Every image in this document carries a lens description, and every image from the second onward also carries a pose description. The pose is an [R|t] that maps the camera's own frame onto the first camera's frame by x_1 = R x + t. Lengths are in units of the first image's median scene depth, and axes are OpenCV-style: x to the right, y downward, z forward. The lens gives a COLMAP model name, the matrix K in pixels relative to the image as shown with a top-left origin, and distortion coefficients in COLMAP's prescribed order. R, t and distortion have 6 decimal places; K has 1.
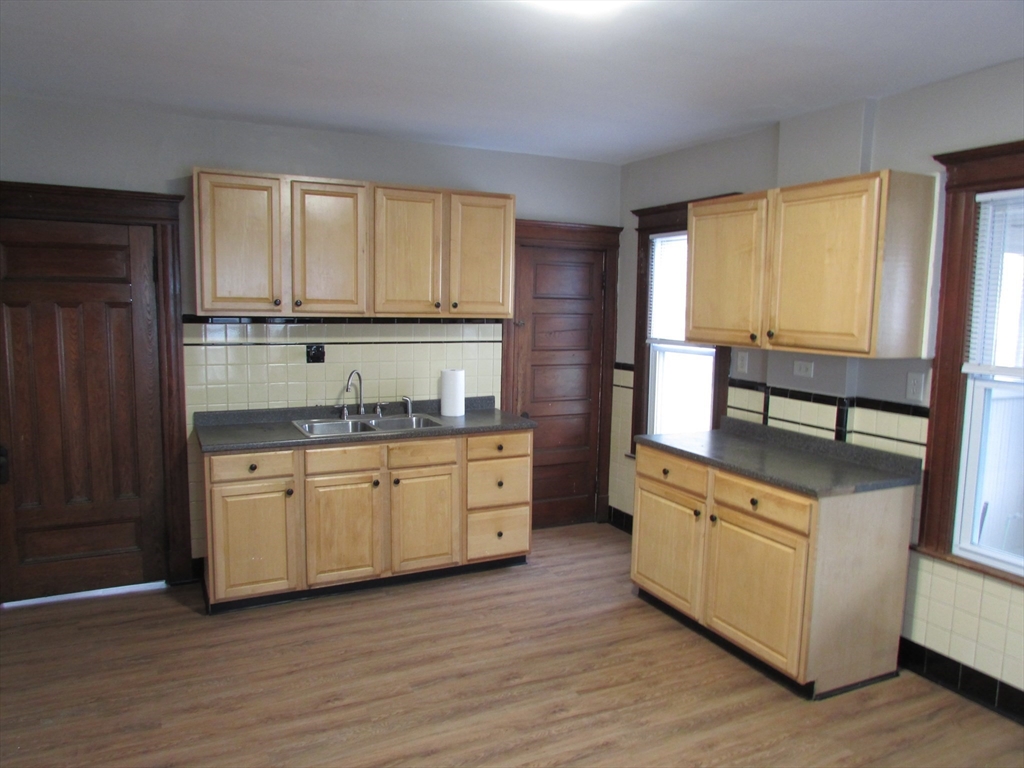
lens RADIAL K [[725.1, 0, 510.4], [0, 725.1, 383.4], [0, 0, 1]] dist [-0.024408, 0.003069]
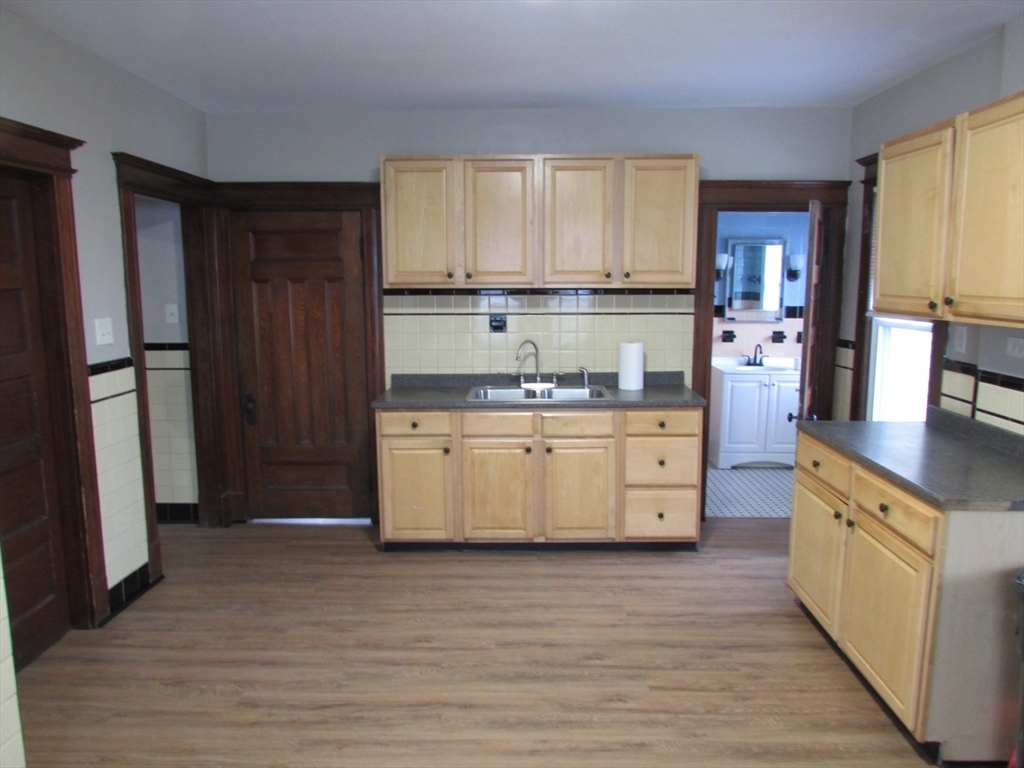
lens RADIAL K [[725.1, 0, 519.6], [0, 725.1, 385.2], [0, 0, 1]] dist [-0.024408, 0.003069]
pose [[0.891267, 0.045986, -0.451141, 0.263155], [-0.031423, 0.998717, 0.039723, 0.005858], [0.452389, -0.021227, 0.891568, 0.078588]]
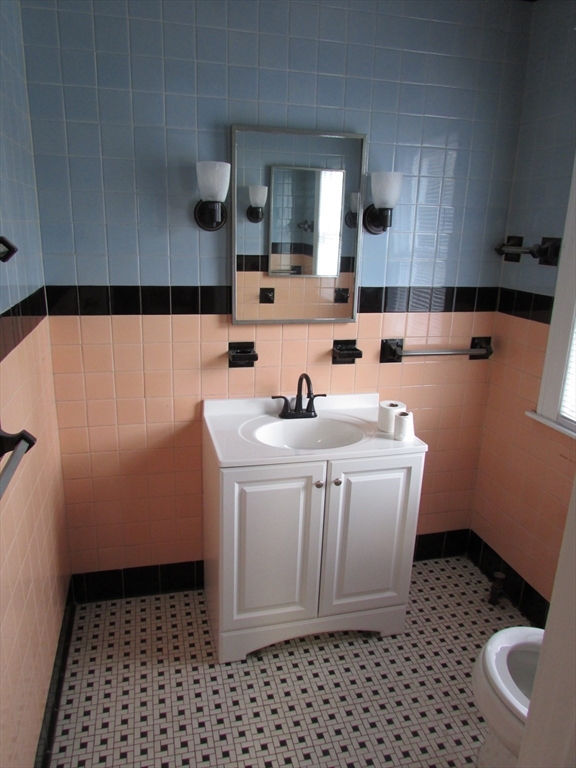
lens RADIAL K [[543.8, 0, 283.8], [0, 543.8, 384.1], [0, 0, 1]] dist [-0.024408, 0.003069]
pose [[0.977401, 0.064646, -0.201266, 0.147894], [-0.028488, 0.983688, 0.177613, -0.085716], [0.209465, -0.167865, 0.963299, 0.871890]]
